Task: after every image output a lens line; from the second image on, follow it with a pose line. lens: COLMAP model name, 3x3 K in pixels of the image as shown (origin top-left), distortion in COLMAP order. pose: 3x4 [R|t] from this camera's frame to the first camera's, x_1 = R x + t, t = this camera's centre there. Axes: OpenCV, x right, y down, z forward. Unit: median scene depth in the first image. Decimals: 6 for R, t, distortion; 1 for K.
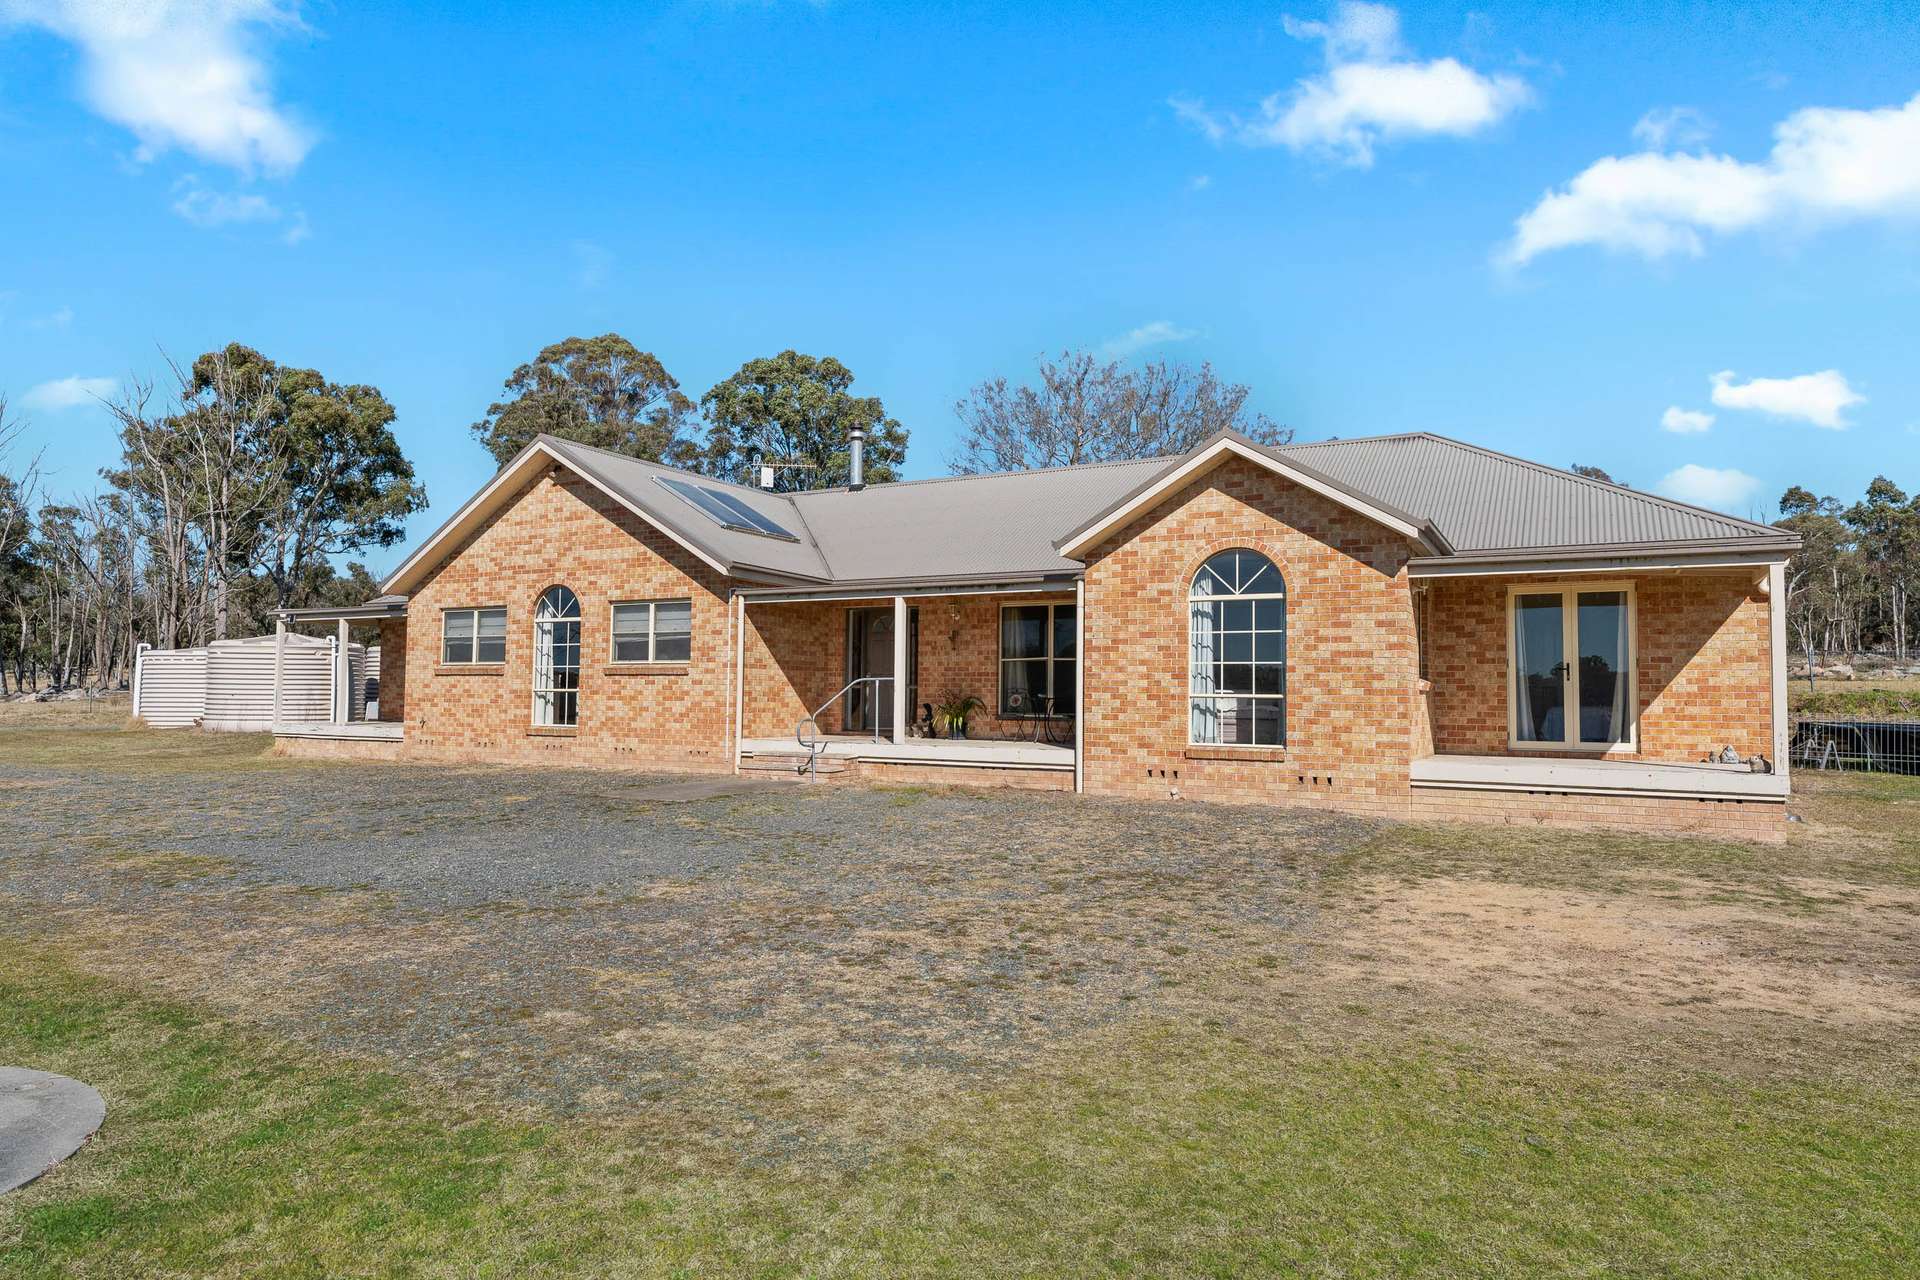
lens RADIAL K [[1097.4, 0, 961.4], [0, 1097.4, 638.7], [0, 0, 1]] dist [-0.000926, -0.000001]
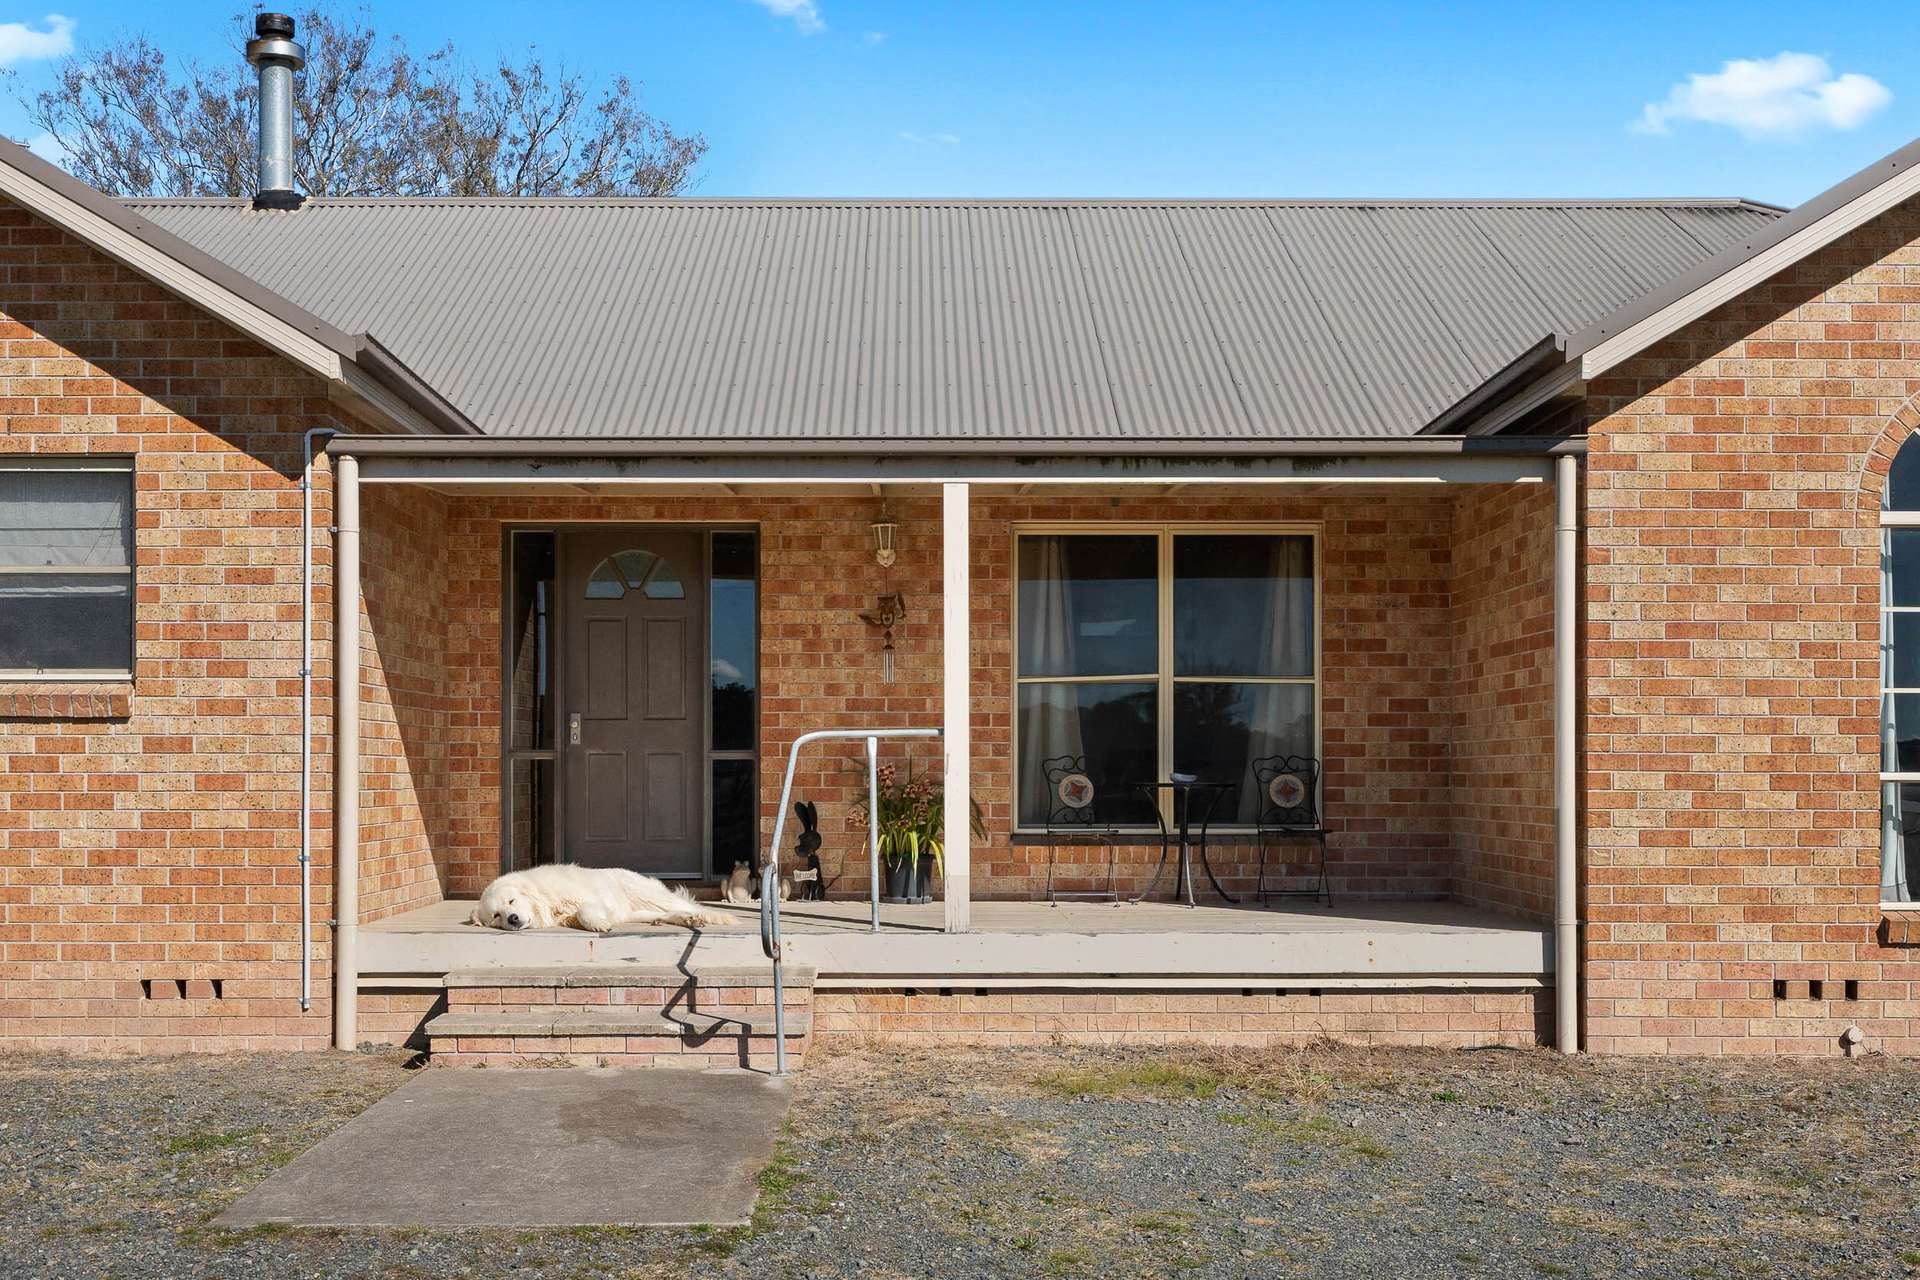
lens RADIAL K [[2081.1, 0, 955.7], [0, 2081.1, 737.3], [0, 0, 1]] dist [0.019322, 0.000000]
pose [[0.881430, -0.002073, 0.472310, -0.385685], [-0.016868, 0.999214, 0.035863, 0.017065], [-0.472014, -0.039578, 0.880702, 0.496233]]
